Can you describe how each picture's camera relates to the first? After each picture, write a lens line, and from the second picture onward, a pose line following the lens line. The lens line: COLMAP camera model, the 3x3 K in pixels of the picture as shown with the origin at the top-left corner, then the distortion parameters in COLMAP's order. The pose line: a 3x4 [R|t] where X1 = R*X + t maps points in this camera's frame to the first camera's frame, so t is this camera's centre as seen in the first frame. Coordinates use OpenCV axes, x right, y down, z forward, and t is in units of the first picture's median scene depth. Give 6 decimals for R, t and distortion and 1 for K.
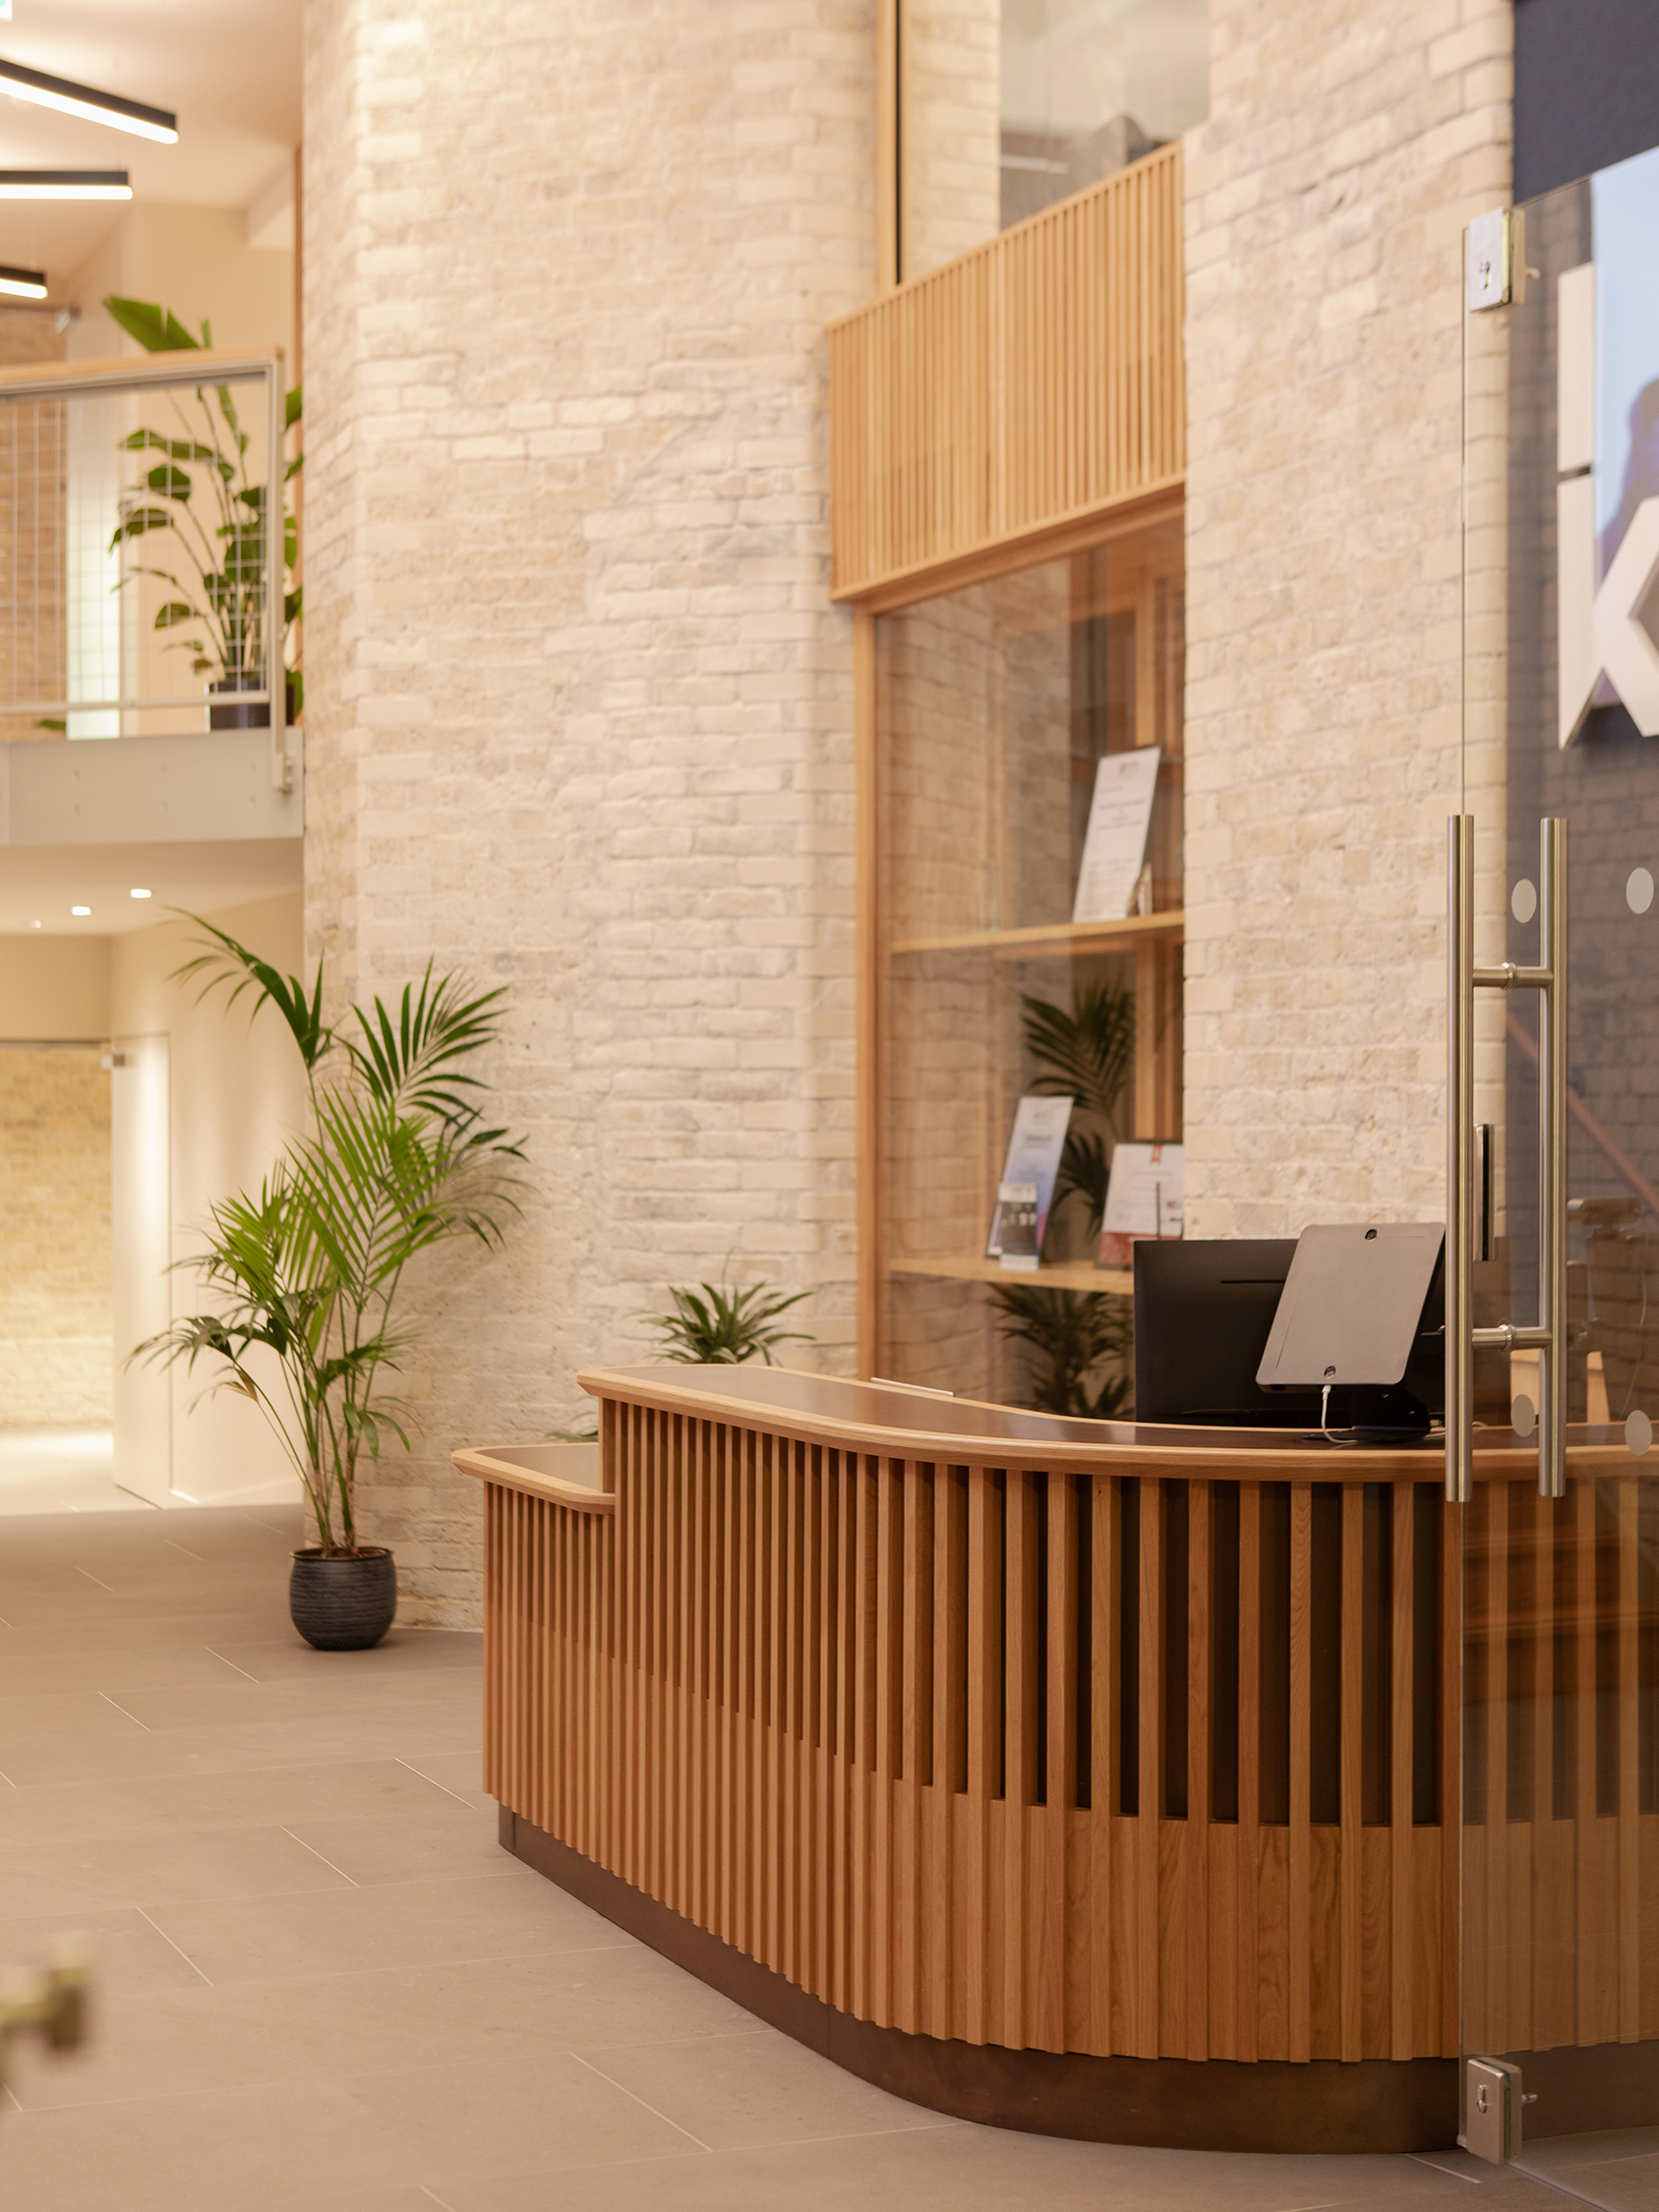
lens RADIAL K [[3524.6, 0, 829.5], [0, 3524.6, 1106.0], [0, 0, 1]] dist [-0.020016, -0.149856]
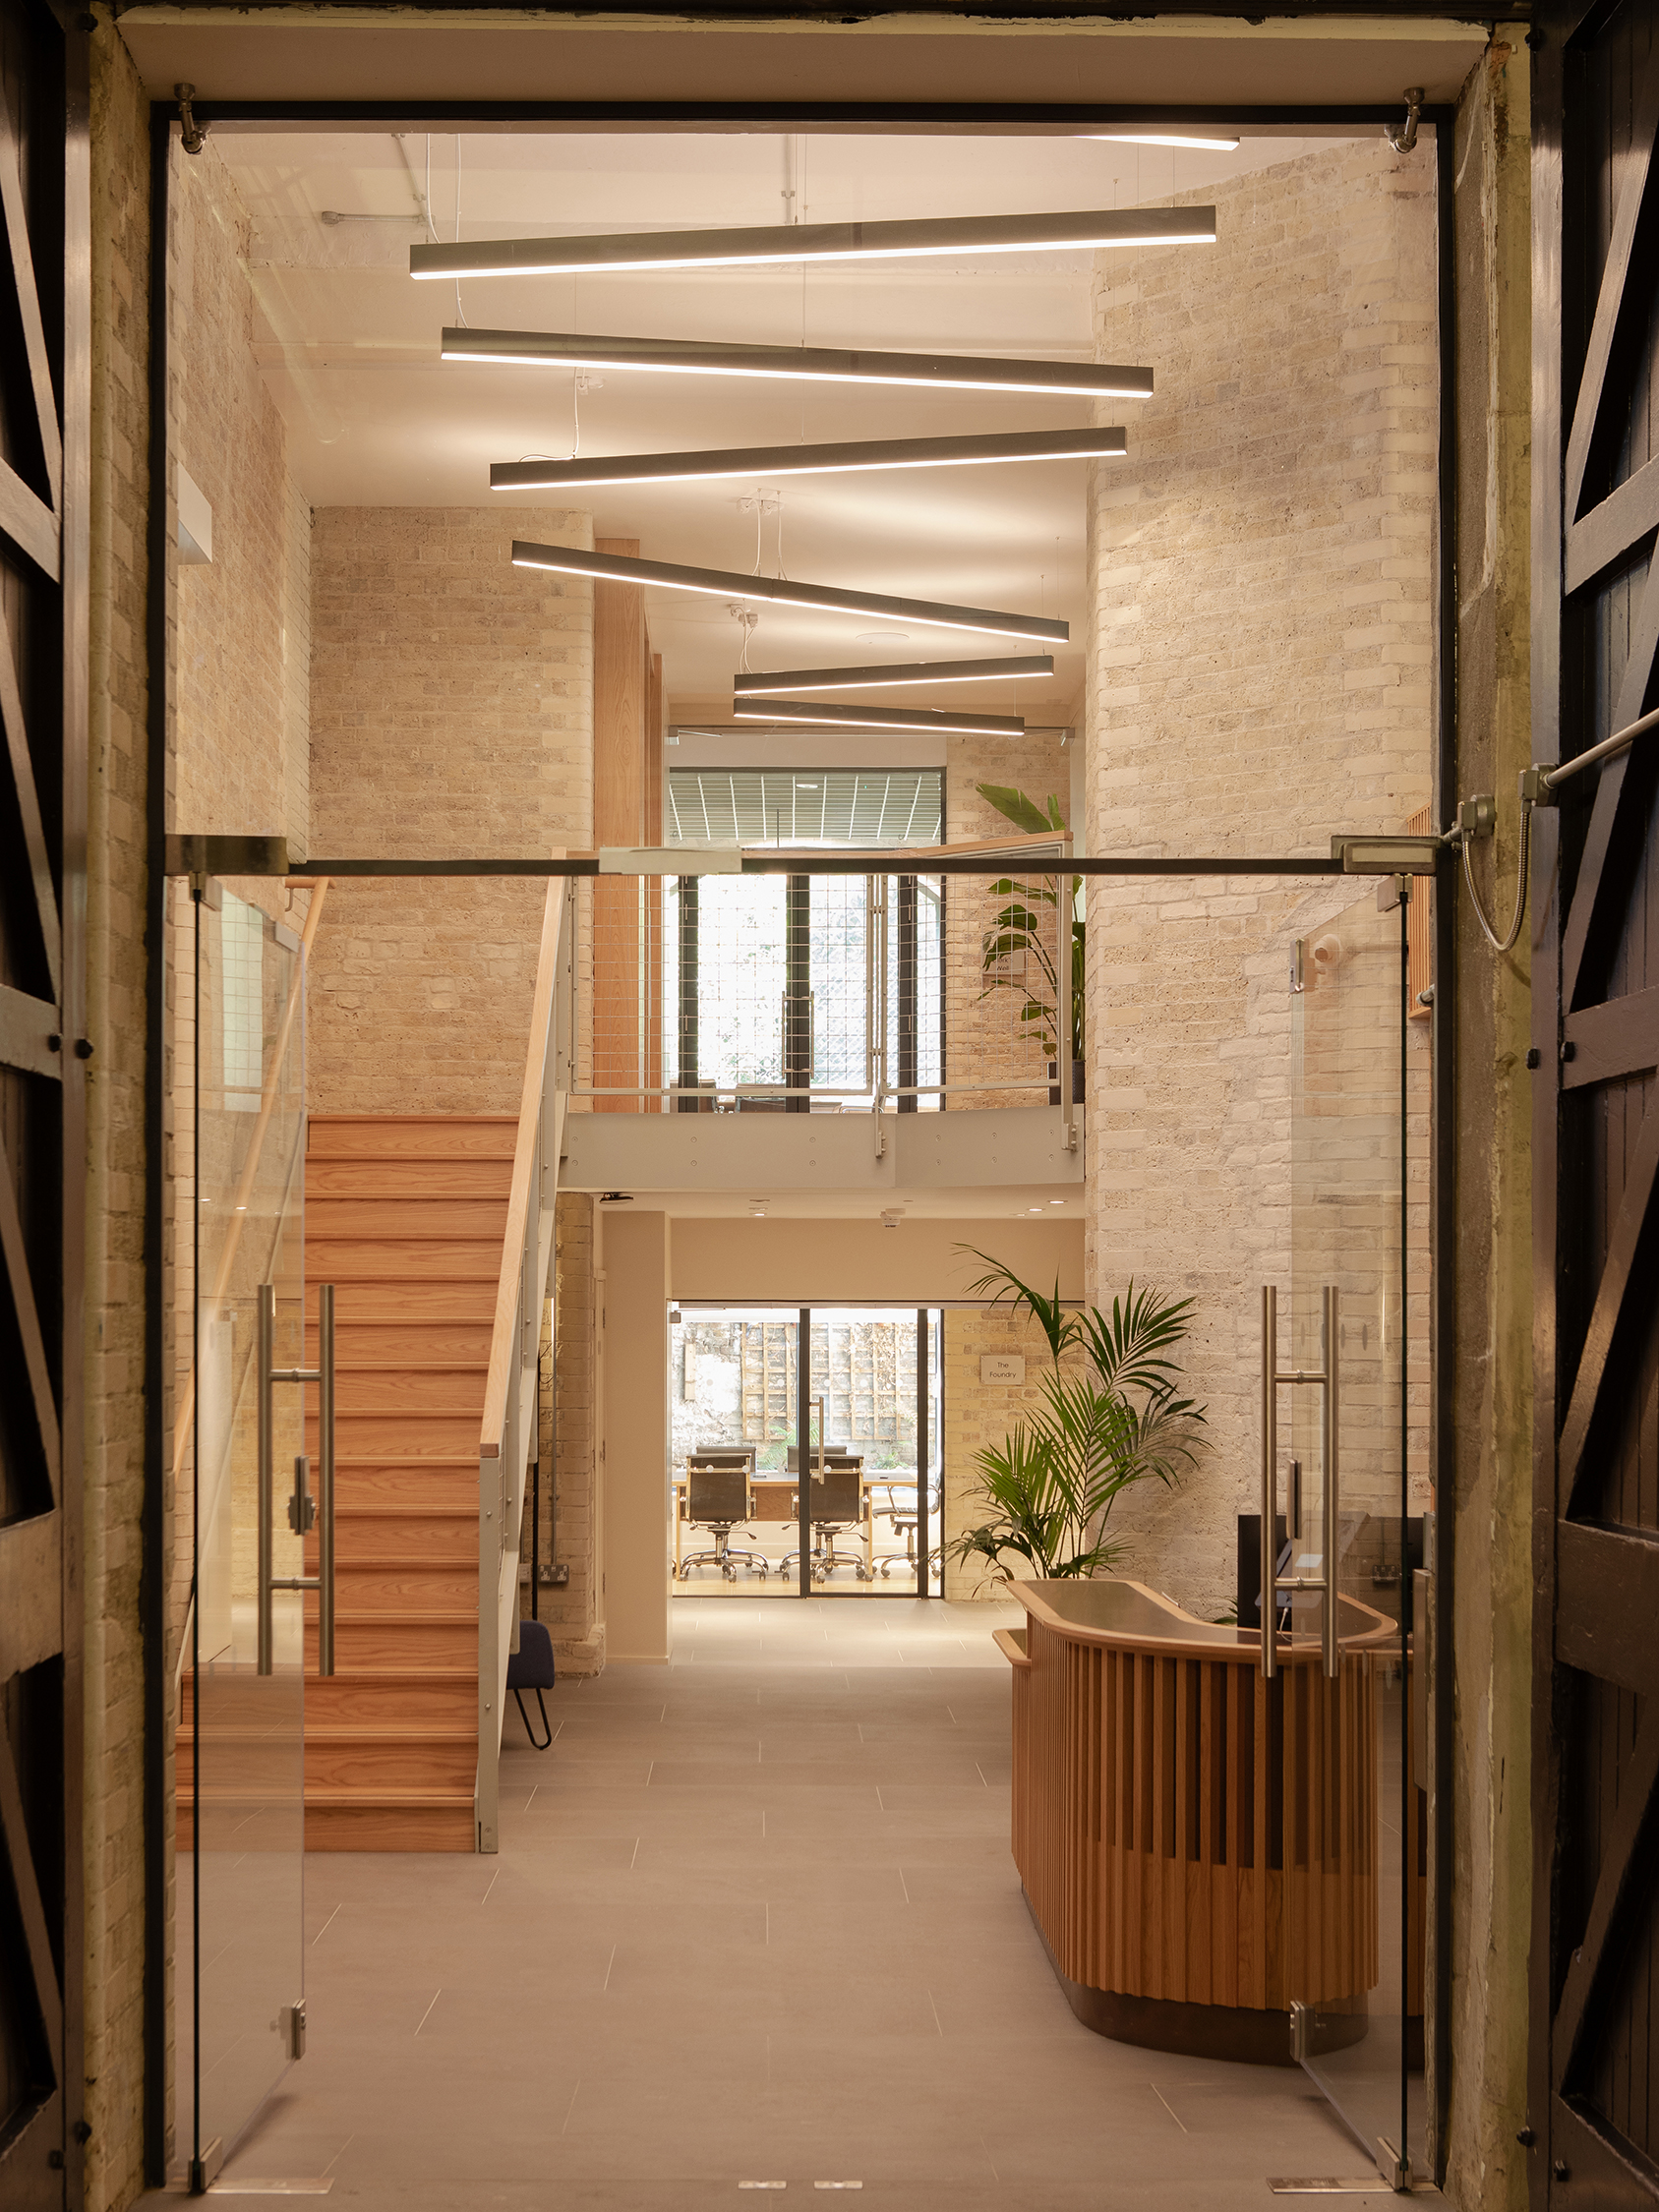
lens RADIAL K [[3524.6, 0, 829.5], [0, 3524.6, 1106.0], [0, 0, 1]] dist [-0.020016, -0.149856]
pose [[0.923356, -0.016431, -0.383593, 0.311600], [-0.002862, 0.998762, -0.049670, -0.040123], [0.383934, 0.046961, 0.922165, -0.342155]]
